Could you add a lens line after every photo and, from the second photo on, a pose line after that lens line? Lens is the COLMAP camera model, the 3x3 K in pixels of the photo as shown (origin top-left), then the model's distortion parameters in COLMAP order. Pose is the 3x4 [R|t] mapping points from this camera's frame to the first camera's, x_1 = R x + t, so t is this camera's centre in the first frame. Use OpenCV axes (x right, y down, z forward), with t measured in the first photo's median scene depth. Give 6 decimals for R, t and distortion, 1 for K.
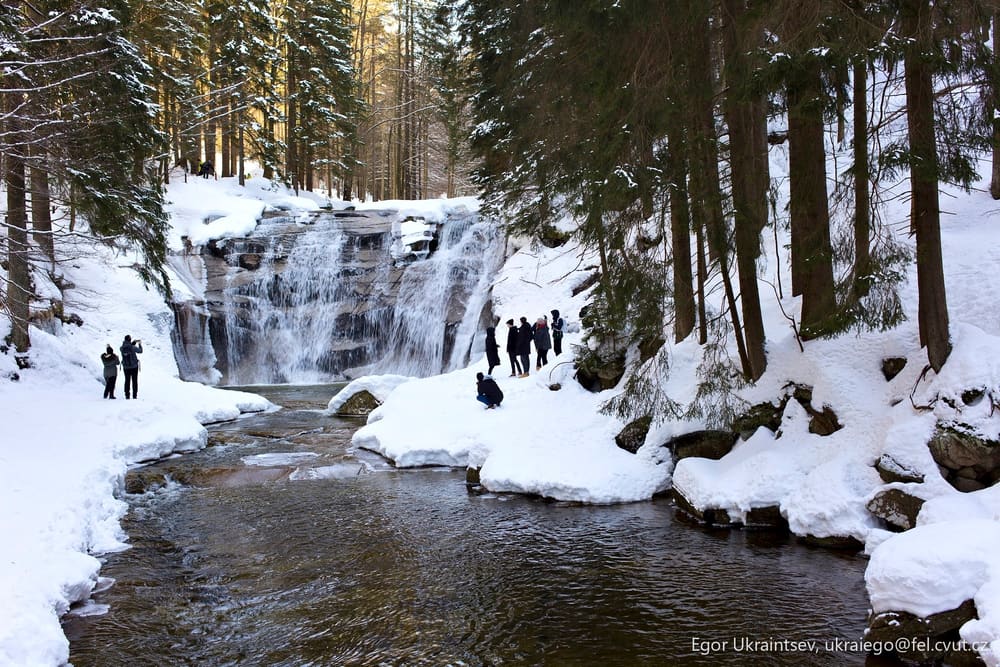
lens RADIAL K [[1101.7, 0, 500.0], [0, 1101.7, 333.5], [0, 0, 1]] dist [-0.006171, 0.018888]
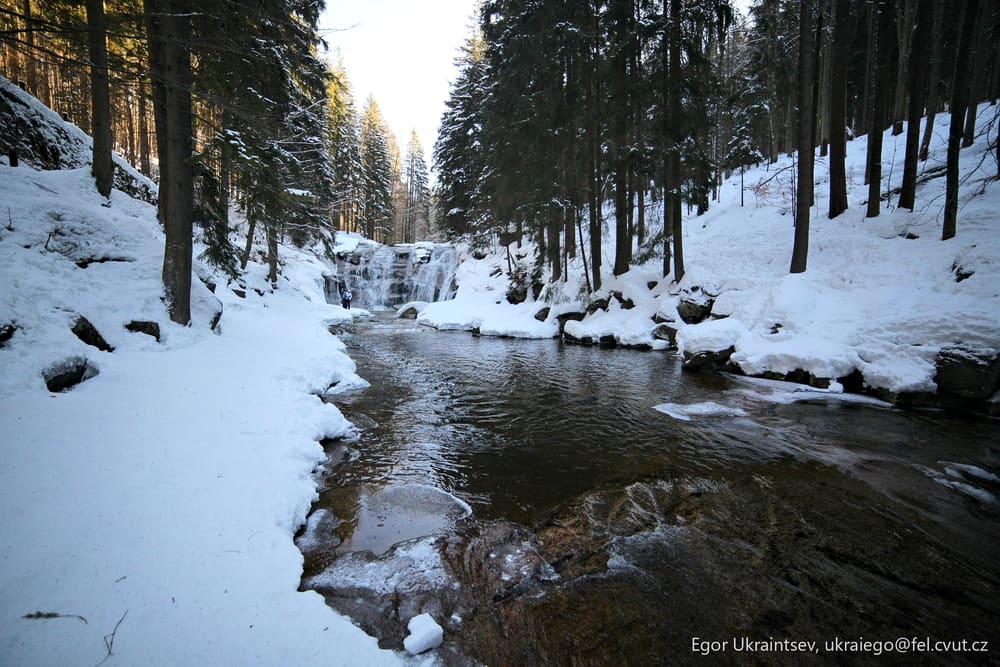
lens RADIAL K [[420.1, 0, 500.0], [0, 420.1, 333.5], [0, 0, 1]] dist [-0.089860, 0.000107]
pose [[0.987474, 0.024441, 0.155879, -0.053406], [-0.033395, 0.997923, 0.055088, 0.037767], [-0.154209, -0.059604, 0.986239, 0.031884]]
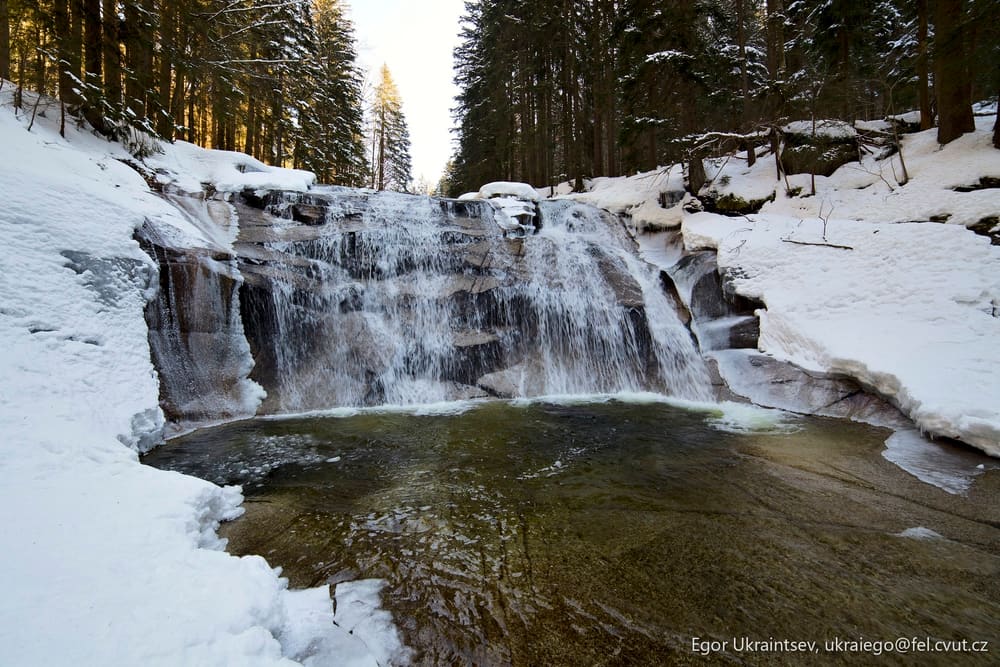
lens RADIAL K [[428.8, 0, 500.0], [0, 428.8, 333.5], [0, 0, 1]] dist [-0.039001, 0.000142]
pose [[0.958501, 0.014898, 0.284699, -0.212103], [-0.015471, 0.999880, -0.000235, 0.008413], [-0.284669, -0.004179, 0.958617, 0.808569]]
